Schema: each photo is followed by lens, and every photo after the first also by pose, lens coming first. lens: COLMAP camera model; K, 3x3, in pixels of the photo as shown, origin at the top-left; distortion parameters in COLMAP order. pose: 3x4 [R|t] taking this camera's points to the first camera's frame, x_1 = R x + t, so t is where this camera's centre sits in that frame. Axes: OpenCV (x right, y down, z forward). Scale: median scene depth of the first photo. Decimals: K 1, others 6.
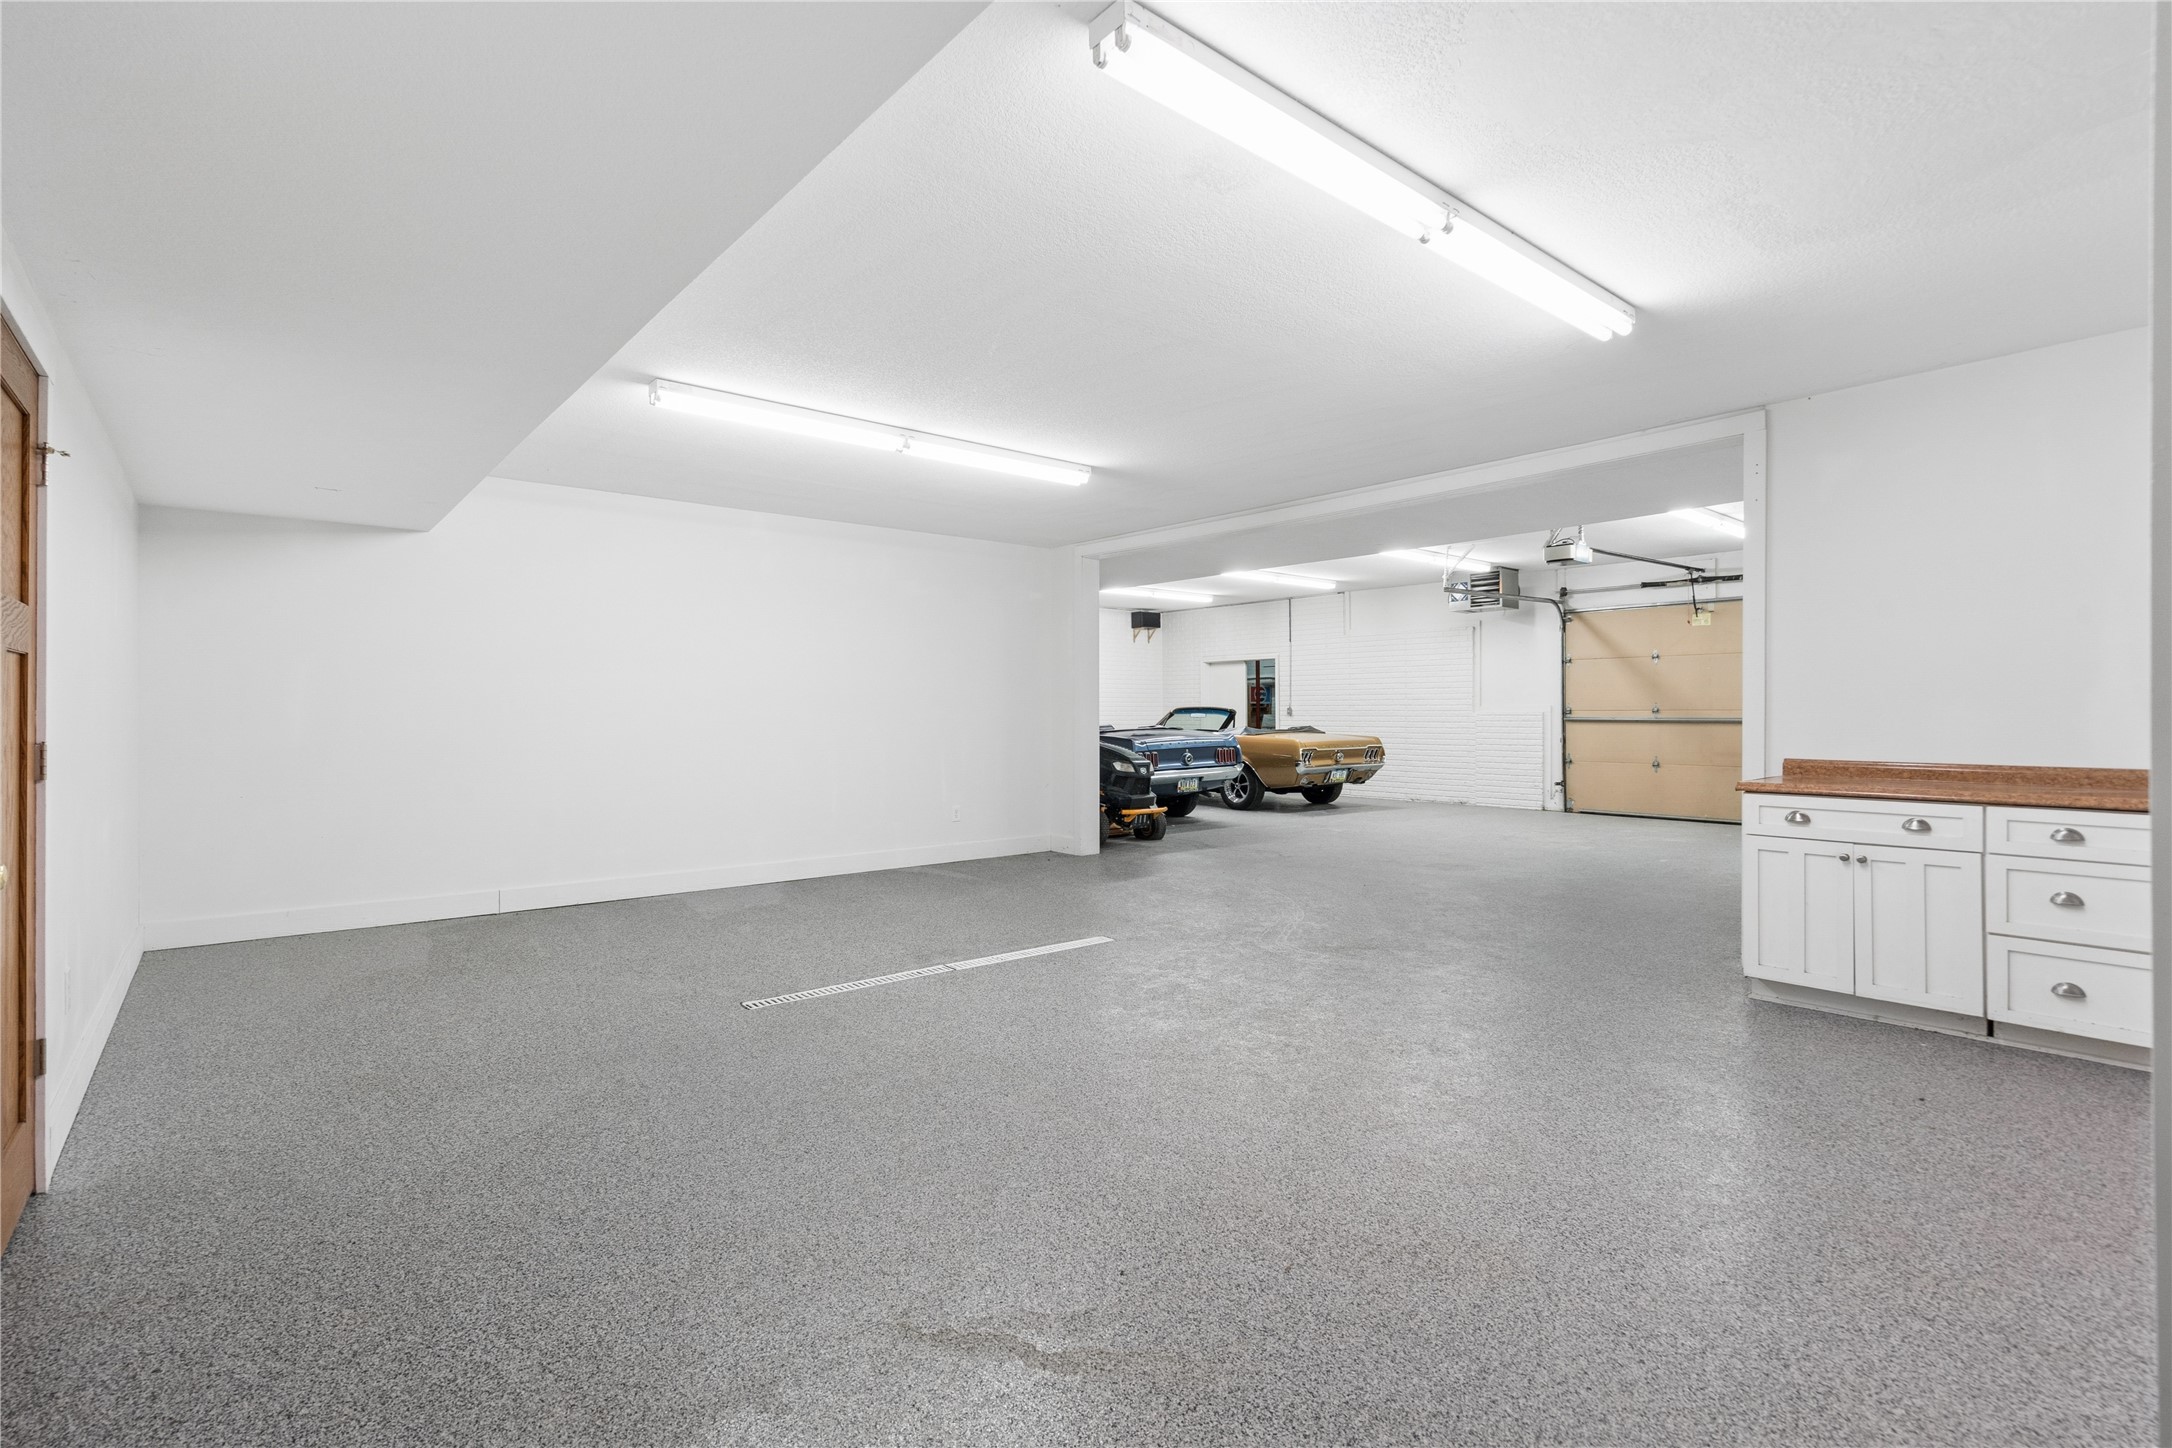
lens RADIAL K [[999.1, 0, 1075.1], [0, 999.1, 722.3], [0, 0, 1]] dist [-0.000524, 0.000643]
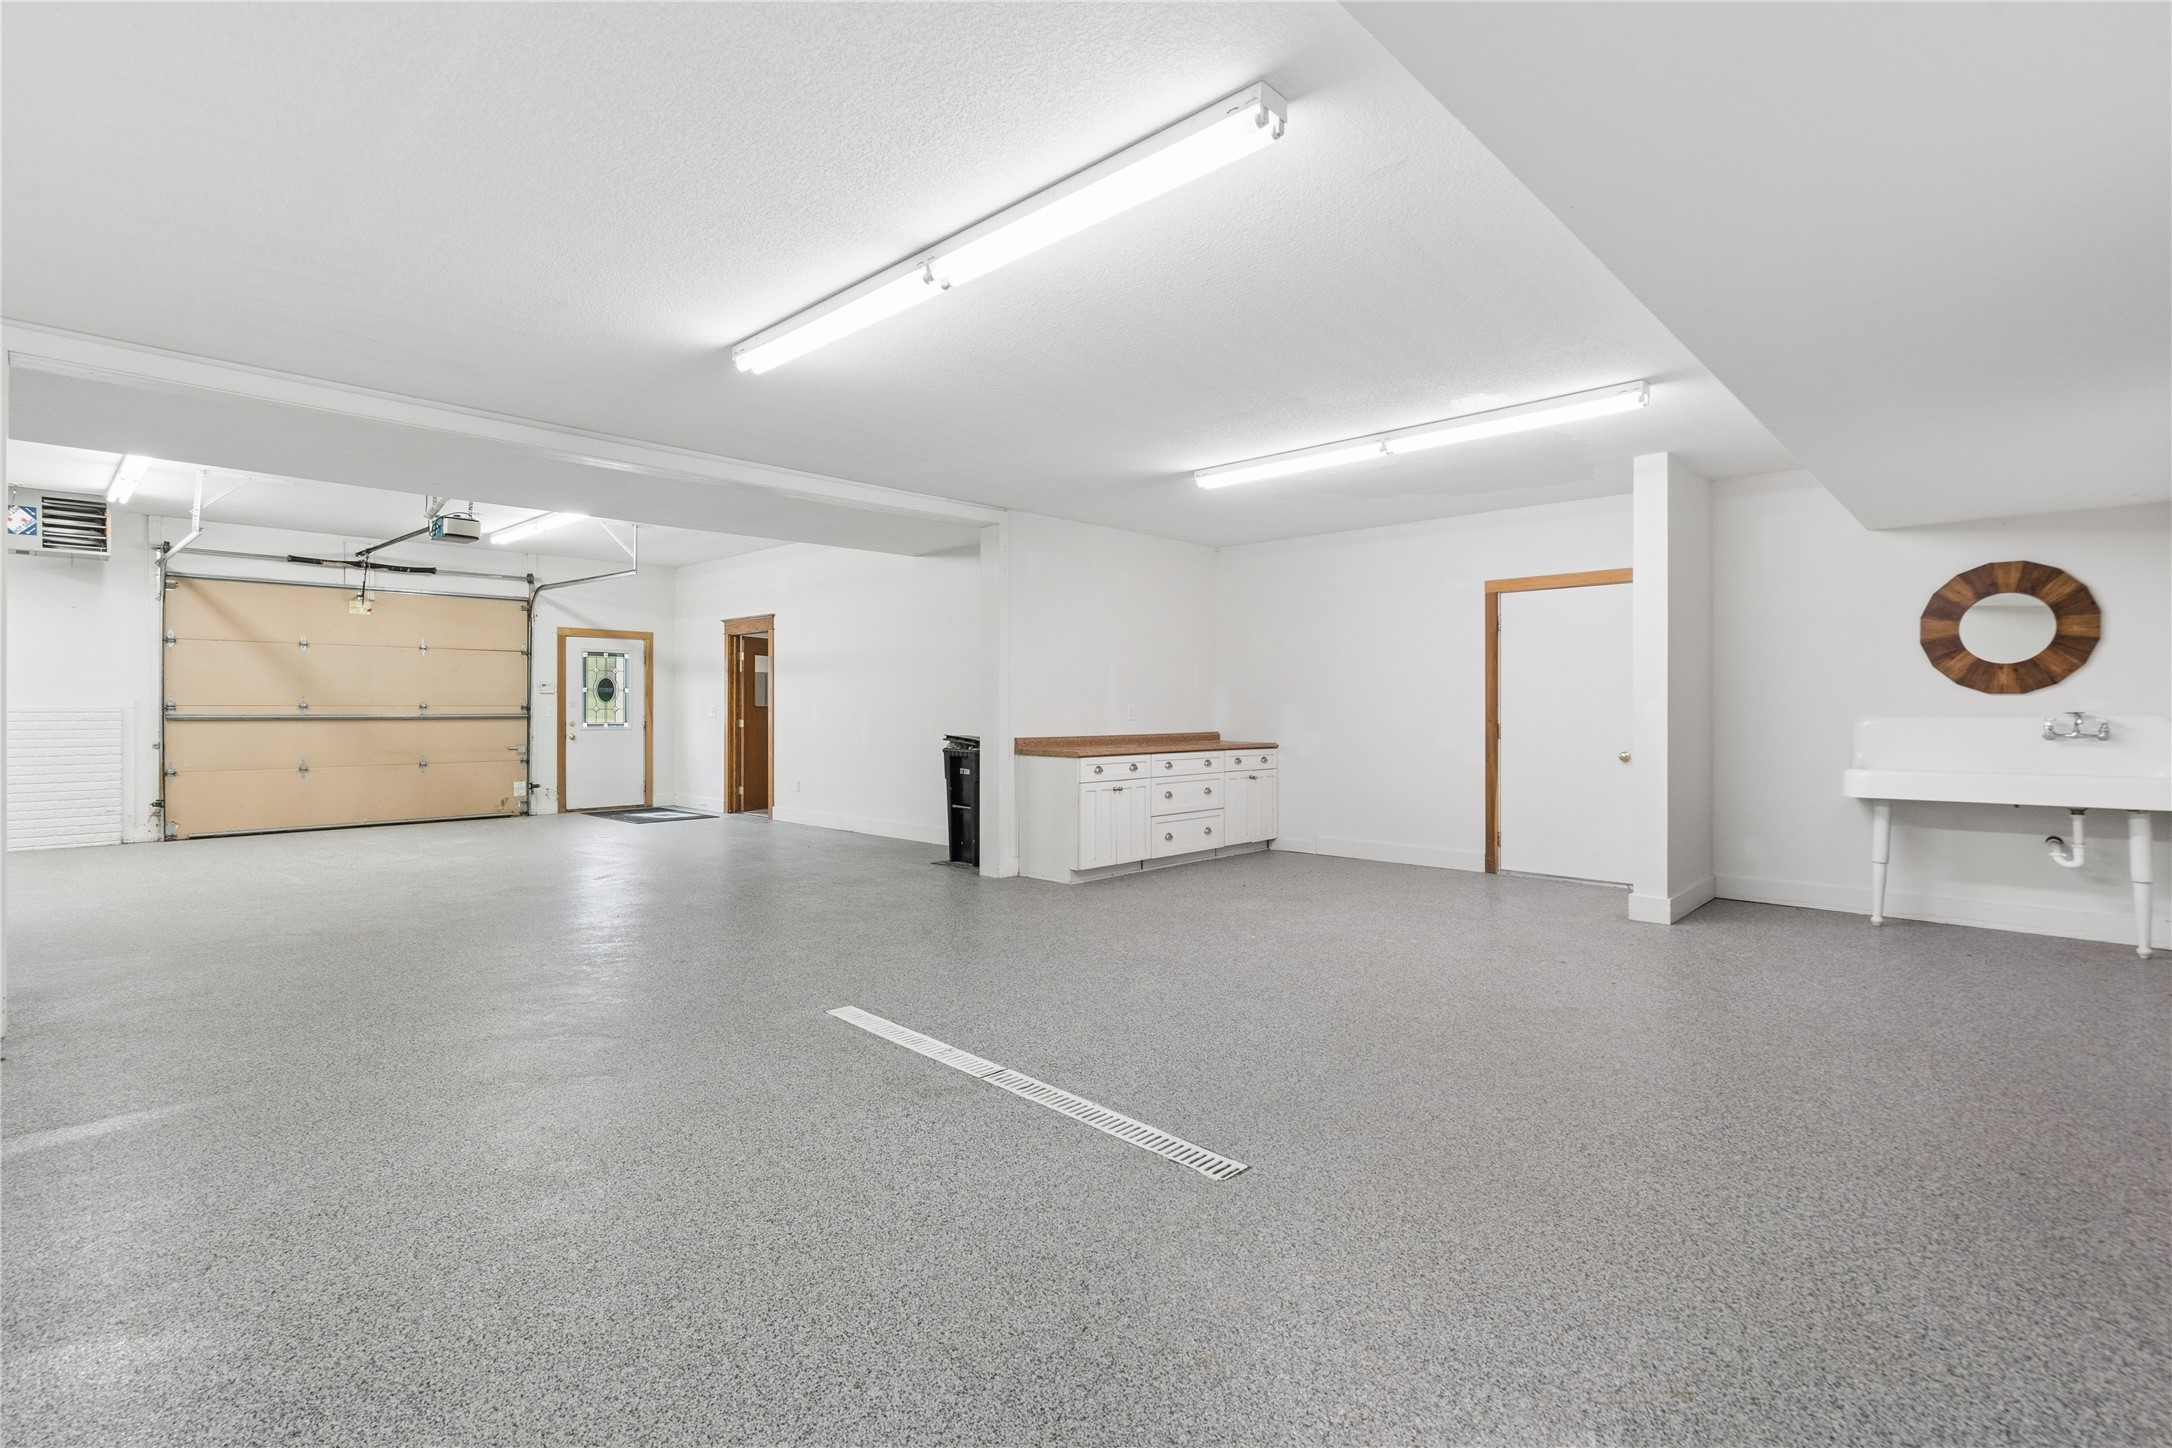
lens RADIAL K [[999.1, 0, 1075.3], [0, 999.1, 707.4], [0, 0, 1]] dist [-0.000524, 0.000643]
pose [[-0.100634, 0.002671, 0.994920, -0.352530], [0.009225, 0.999956, -0.001751, -0.003232], [-0.994881, 0.009002, -0.100654, 0.432517]]
